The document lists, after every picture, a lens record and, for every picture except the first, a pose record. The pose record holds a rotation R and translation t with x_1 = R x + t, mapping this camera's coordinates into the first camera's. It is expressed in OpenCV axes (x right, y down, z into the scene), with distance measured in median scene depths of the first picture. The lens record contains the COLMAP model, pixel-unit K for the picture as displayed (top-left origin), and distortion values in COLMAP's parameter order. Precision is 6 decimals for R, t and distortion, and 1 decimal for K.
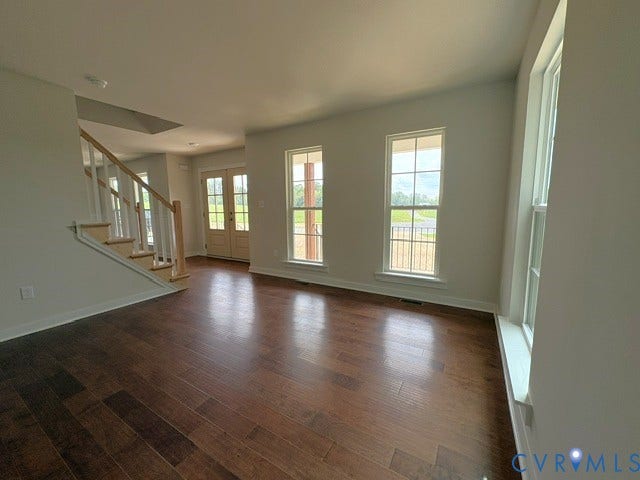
lens RADIAL K [[253.8, 0, 321.0], [0, 253.8, 239.7], [0, 0, 1]] dist [-0.013023, -0.000175]
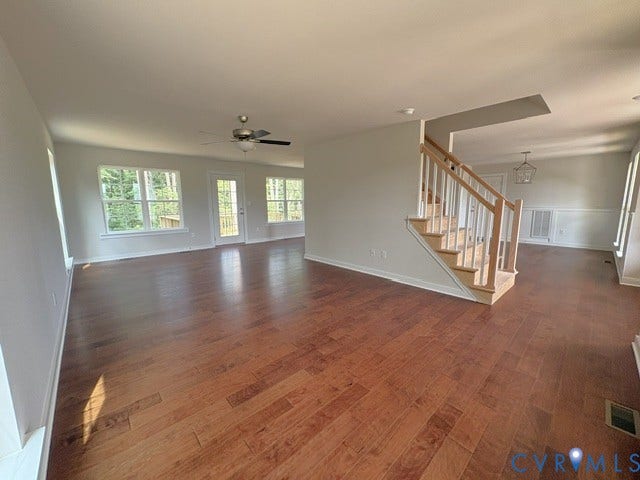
lens RADIAL K [[253.8, 0, 320.6], [0, 253.8, 238.9], [0, 0, 1]] dist [-0.013023, -0.000175]
pose [[-0.290497, 0.156693, -0.943959, 0.518007], [-0.109029, 0.974656, 0.195342, -0.164783], [0.950644, 0.159665, -0.266051, 0.898941]]
